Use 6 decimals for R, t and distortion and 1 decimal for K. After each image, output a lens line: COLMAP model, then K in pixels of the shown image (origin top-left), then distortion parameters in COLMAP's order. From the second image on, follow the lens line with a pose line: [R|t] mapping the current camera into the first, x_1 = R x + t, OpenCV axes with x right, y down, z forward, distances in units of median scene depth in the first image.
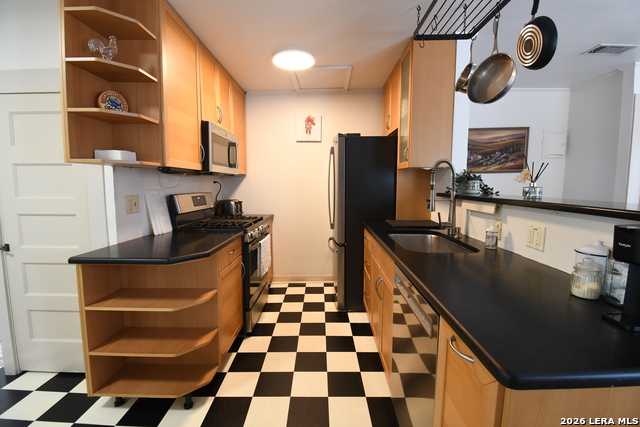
lens RADIAL K [[279.7, 0, 320.6], [0, 279.7, 210.8], [0, 0, 1]] dist [-0.000766, -0.012354]
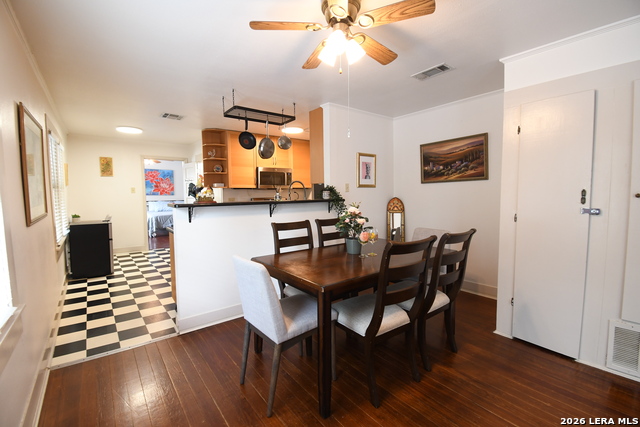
lens RADIAL K [[279.7, 0, 329.5], [0, 279.7, 211.3], [0, 0, 1]] dist [-0.000766, -0.012354]
pose [[0.644110, 0.044704, -0.763625, 1.919337], [-0.063165, 0.997990, 0.005146, -0.001071], [0.762320, 0.044920, 0.645639, -0.046730]]
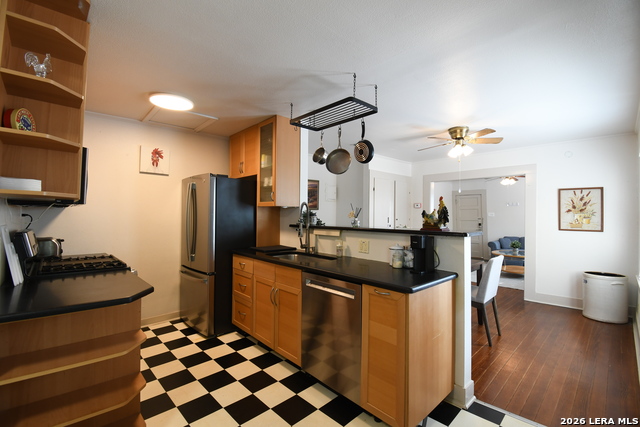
lens RADIAL K [[279.7, 0, 317.8], [0, 279.7, 208.9], [0, 0, 1]] dist [-0.000766, -0.012354]
pose [[0.723589, 0.022529, 0.689863, -0.514065], [0.060530, 0.993545, -0.095936, 0.000521], [-0.687572, 0.111176, 0.717555, -0.124812]]
